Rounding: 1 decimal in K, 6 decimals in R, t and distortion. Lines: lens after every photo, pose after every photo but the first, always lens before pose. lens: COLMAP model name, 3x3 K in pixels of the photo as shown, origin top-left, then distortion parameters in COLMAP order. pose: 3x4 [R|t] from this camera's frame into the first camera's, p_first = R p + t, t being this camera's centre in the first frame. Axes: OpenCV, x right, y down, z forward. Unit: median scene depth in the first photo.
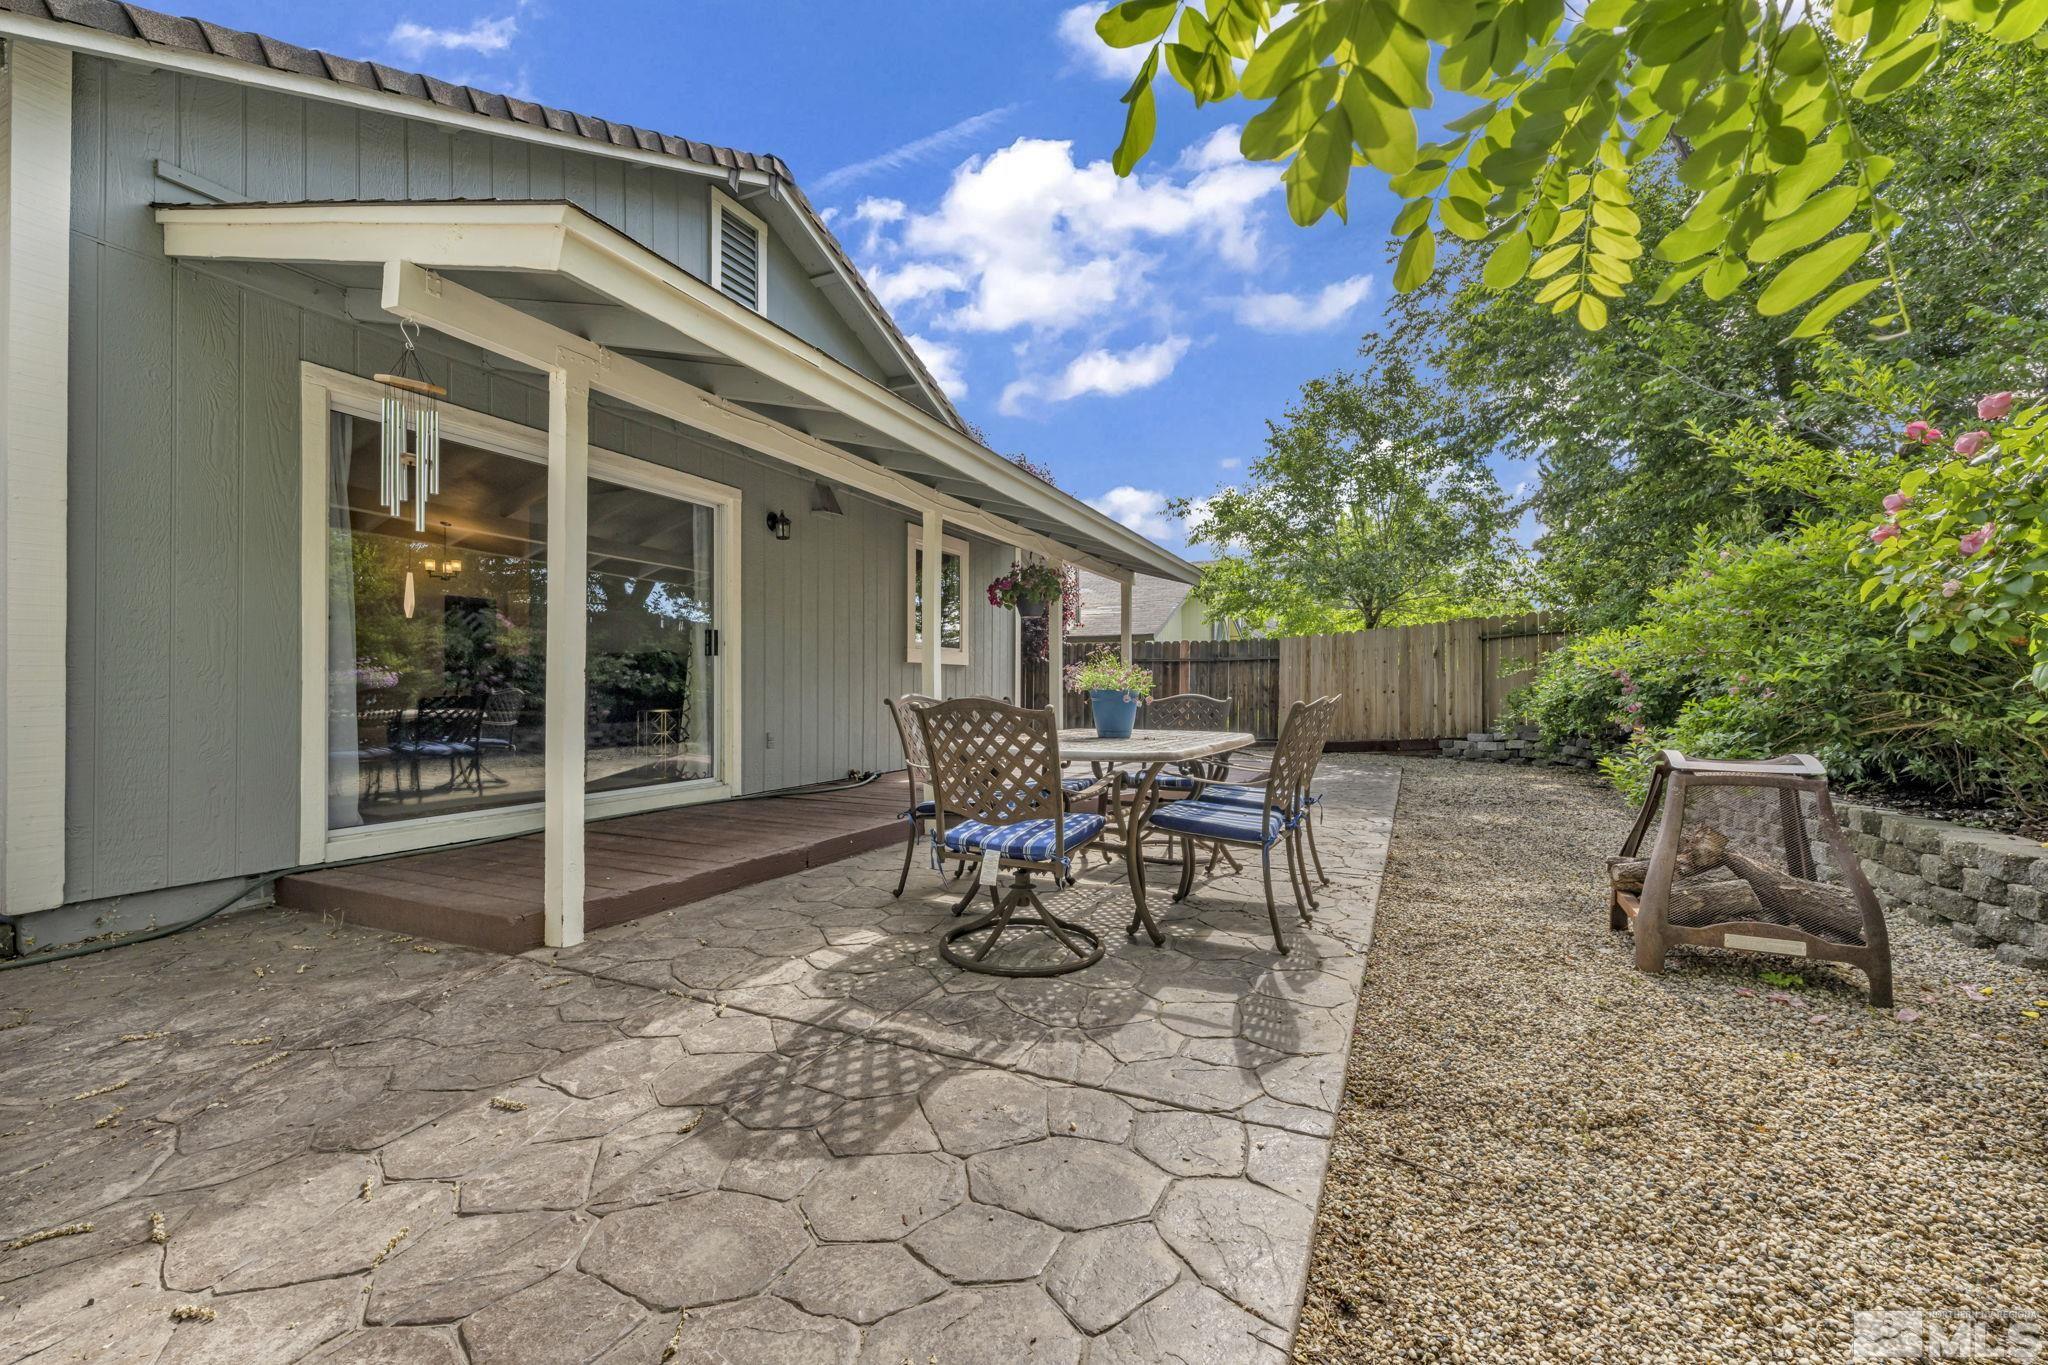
lens RADIAL K [[828.9, 0, 1039.1], [0, 828.9, 677.4], [0, 0, 1]] dist [-0.000025, -0.000416]
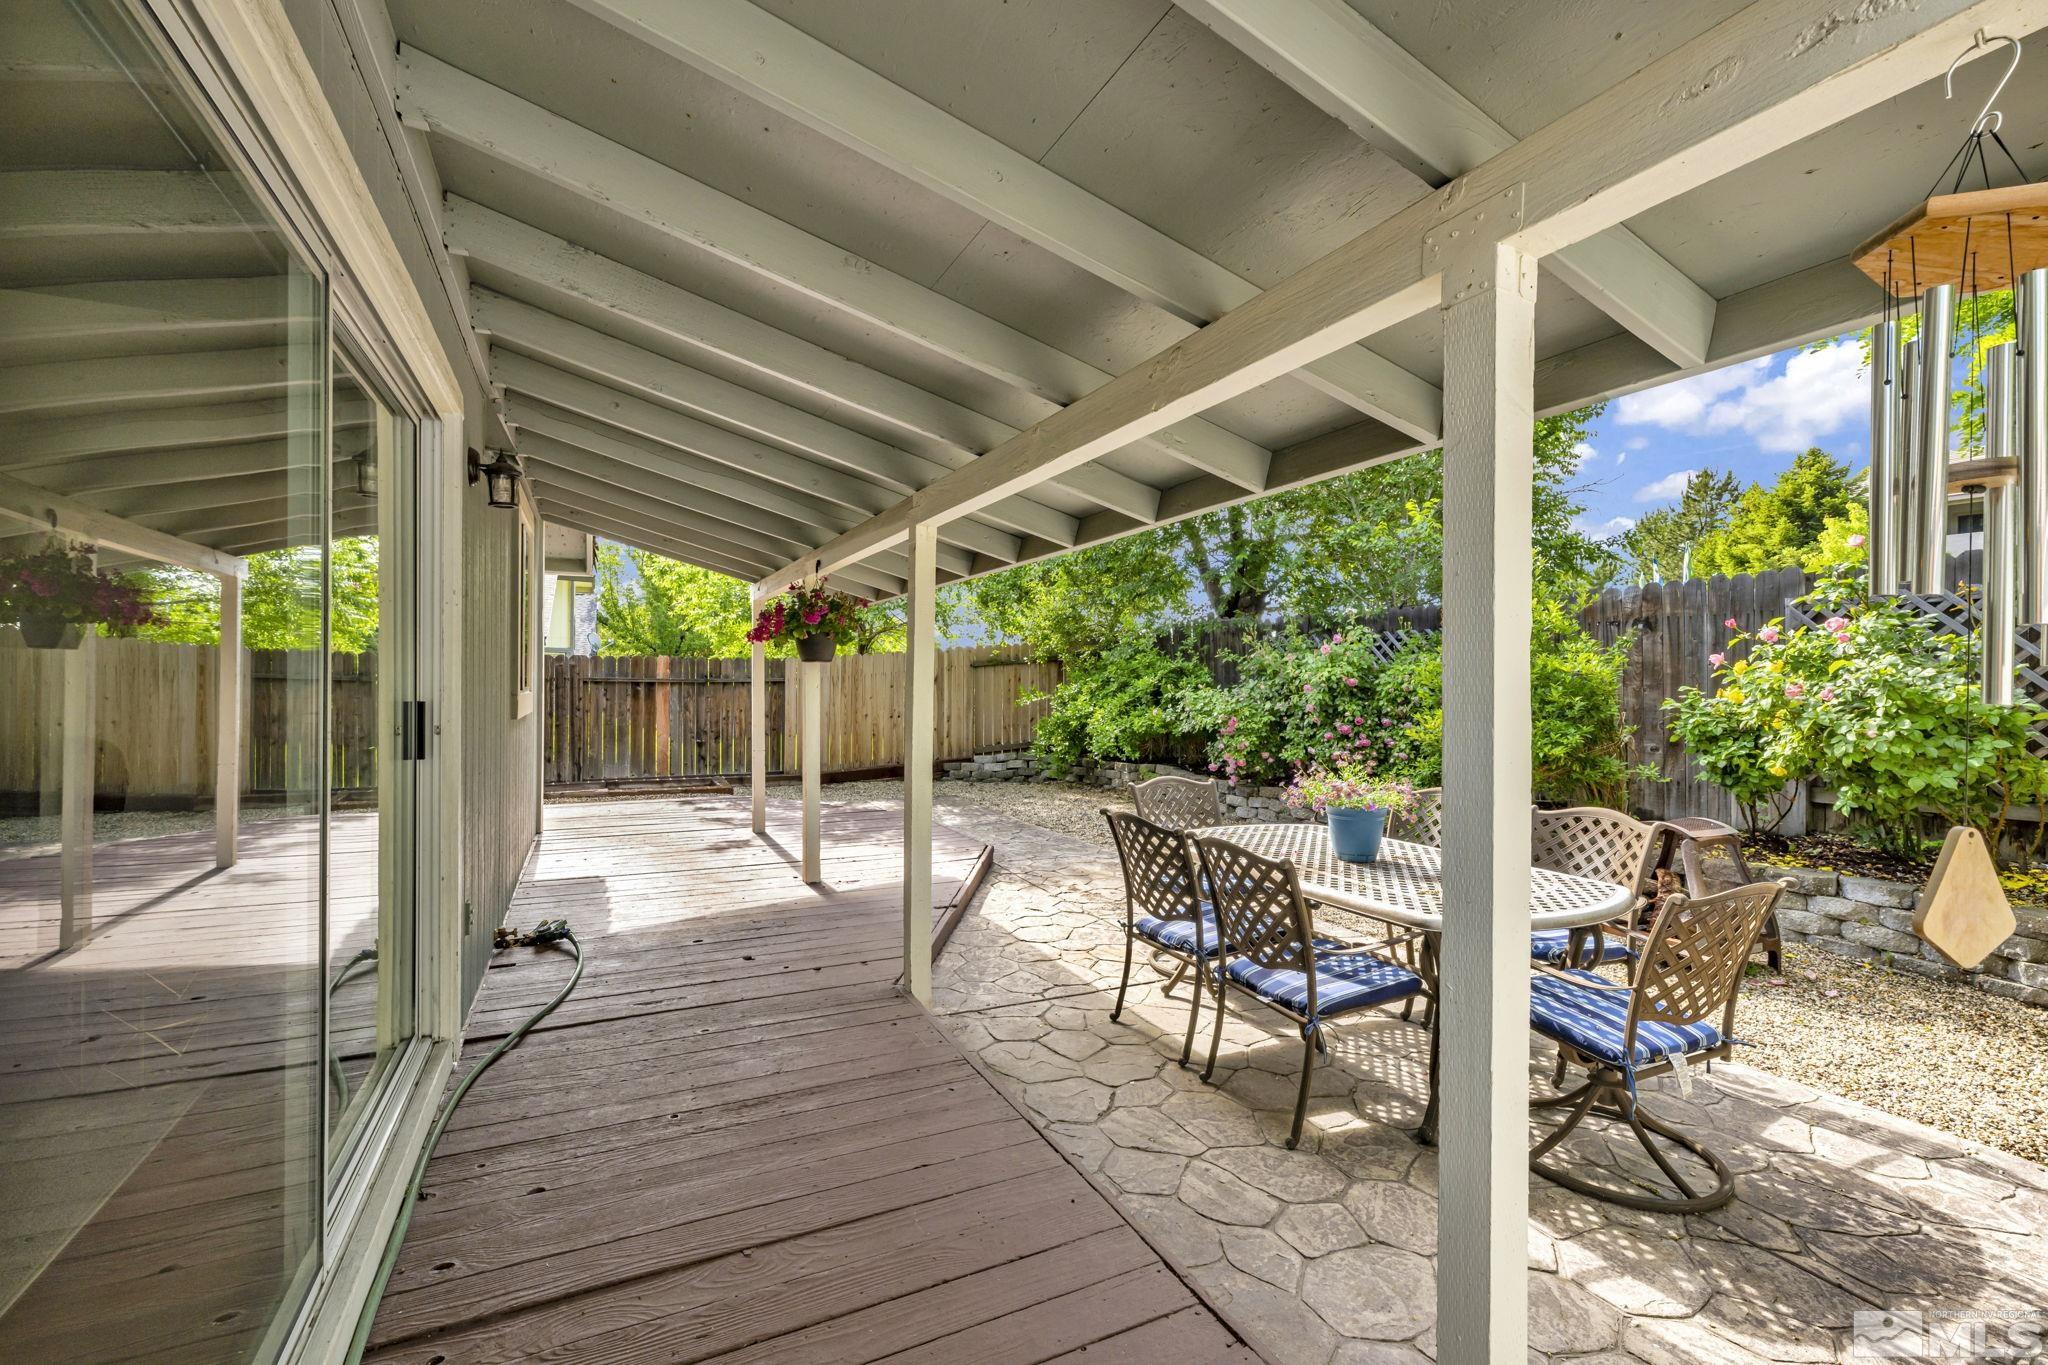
lens RADIAL K [[828.9, 0, 1039.1], [0, 828.9, 677.4], [0, 0, 1]] dist [-0.000025, -0.000416]
pose [[0.633210, 0.008297, 0.773935, -1.088632], [-0.017146, 0.999848, 0.003309, -0.162178], [-0.773790, -0.015365, 0.633256, 0.946623]]
